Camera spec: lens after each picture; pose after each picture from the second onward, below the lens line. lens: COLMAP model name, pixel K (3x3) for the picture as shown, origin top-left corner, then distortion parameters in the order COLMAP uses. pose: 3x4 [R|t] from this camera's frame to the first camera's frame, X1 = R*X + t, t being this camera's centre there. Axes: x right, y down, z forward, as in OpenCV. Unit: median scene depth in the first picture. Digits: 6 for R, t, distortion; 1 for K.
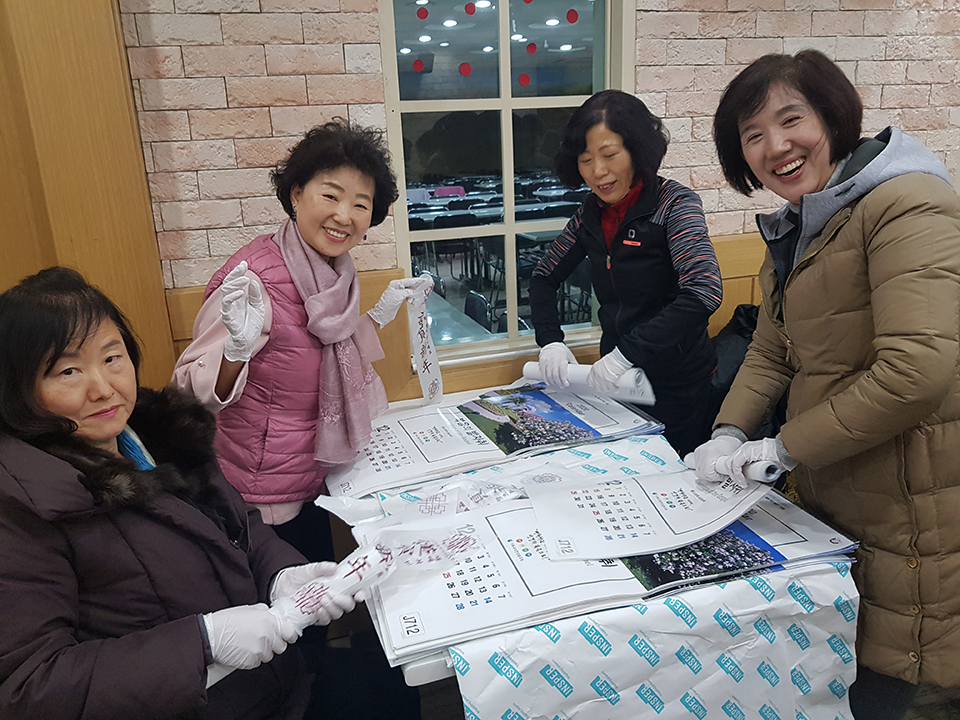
lens RADIAL K [[790.0, 0, 442.2], [0, 790.0, 347.6], [0, 0, 1]] dist [0.001428, -0.009109]
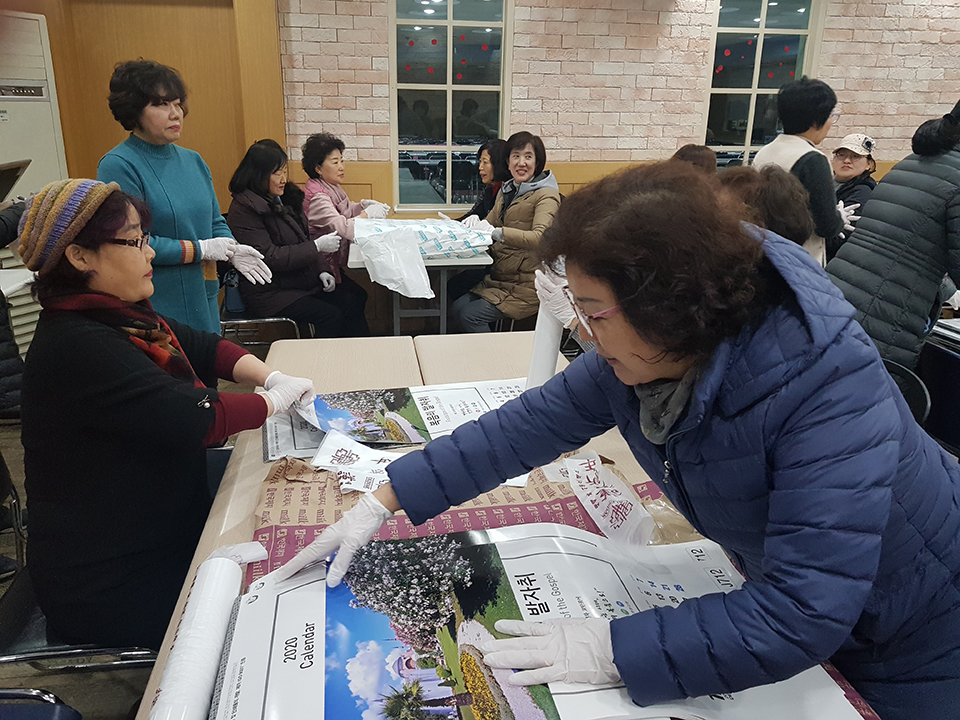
lens RADIAL K [[728.8, 0, 467.3], [0, 728.8, 356.7], [0, 0, 1]] dist [0.006816, -0.012303]
pose [[0.985322, 0.106365, -0.133521, 0.564619], [-0.098449, 0.993045, 0.064563, 0.344174], [0.139459, -0.050470, 0.988941, -1.193670]]
